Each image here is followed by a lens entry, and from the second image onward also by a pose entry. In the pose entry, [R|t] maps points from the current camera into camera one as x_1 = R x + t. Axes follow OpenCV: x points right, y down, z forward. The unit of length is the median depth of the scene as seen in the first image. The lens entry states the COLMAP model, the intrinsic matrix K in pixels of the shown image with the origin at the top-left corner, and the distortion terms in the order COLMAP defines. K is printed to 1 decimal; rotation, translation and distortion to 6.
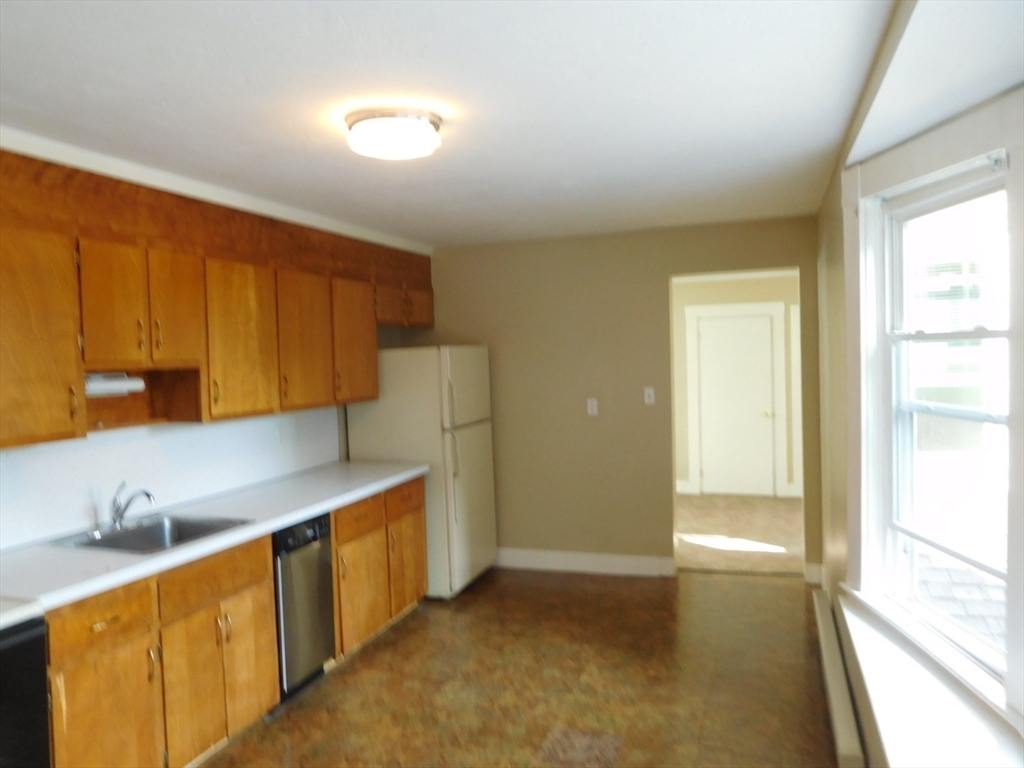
lens RADIAL K [[769.8, 0, 512.0], [0, 769.8, 384.0], [0, 0, 1]] dist [-0.016064, 0.000667]
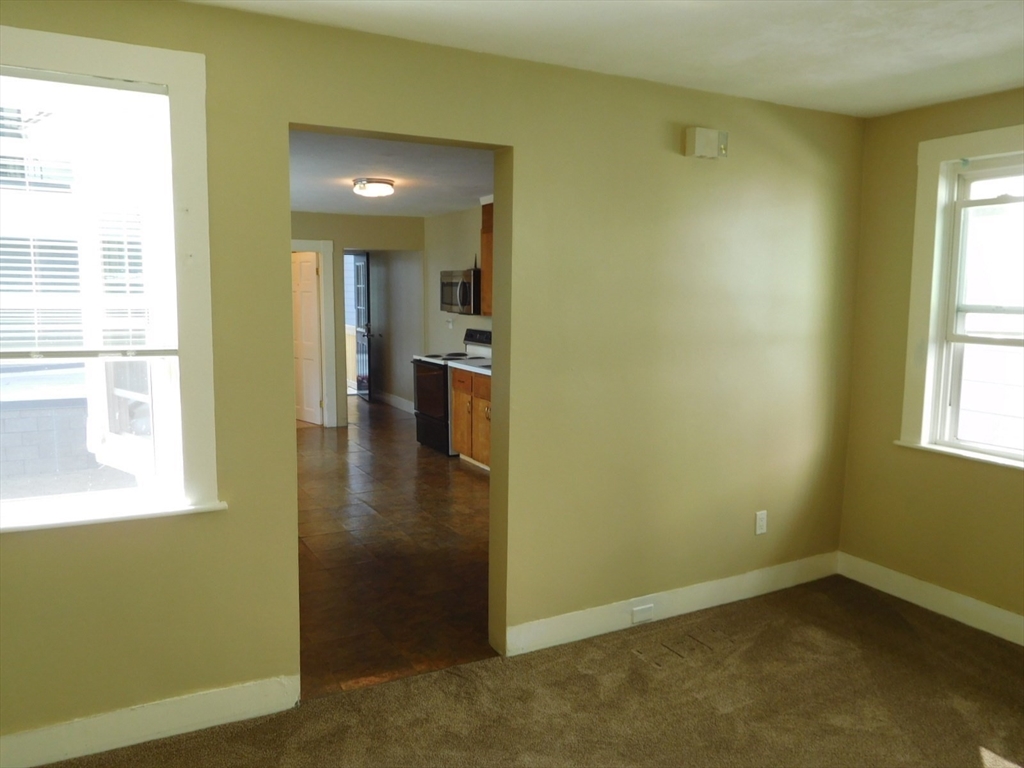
lens RADIAL K [[769.8, 0, 512.0], [0, 769.8, 384.0], [0, 0, 1]] dist [-0.016064, 0.000667]
pose [[-0.680767, 0.114229, -0.723539, 0.942684], [-0.014713, 0.985434, 0.169419, -0.100687], [0.732352, 0.125981, -0.669170, 2.108914]]
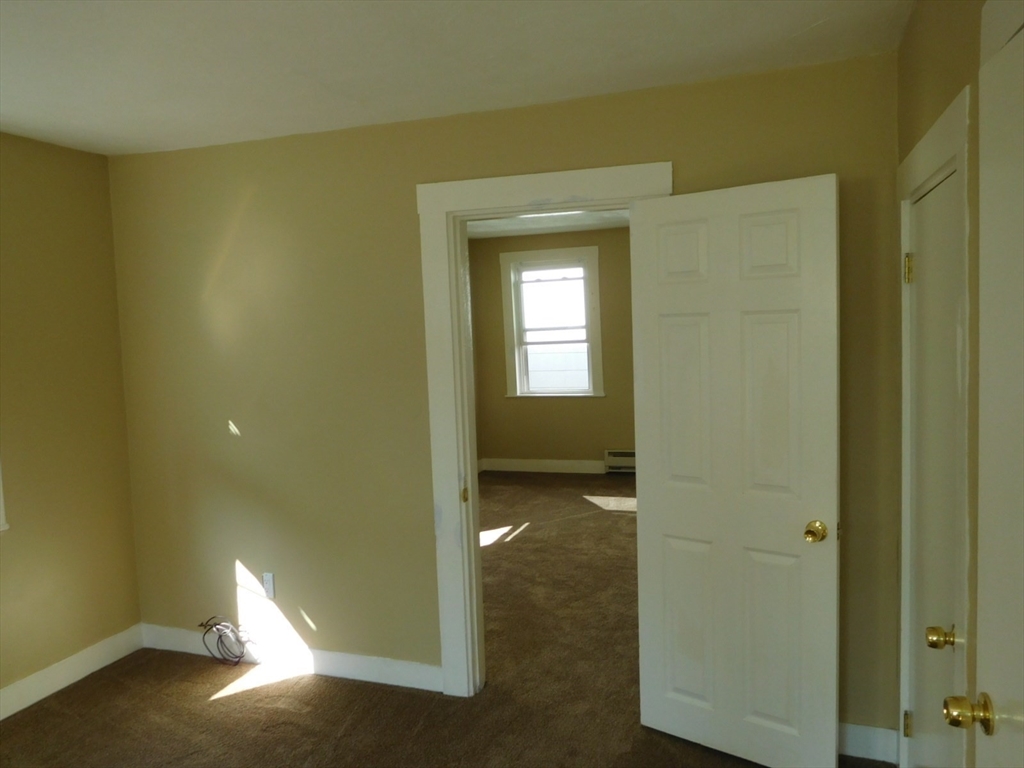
lens RADIAL K [[769.8, 0, 512.0], [0, 769.8, 384.0], [0, 0, 1]] dist [-0.016064, 0.000667]
pose [[-0.014208, 0.110640, -0.993759, 2.008989], [0.009721, 0.993828, 0.110508, -0.126110], [0.999852, -0.008090, -0.015195, 1.847225]]
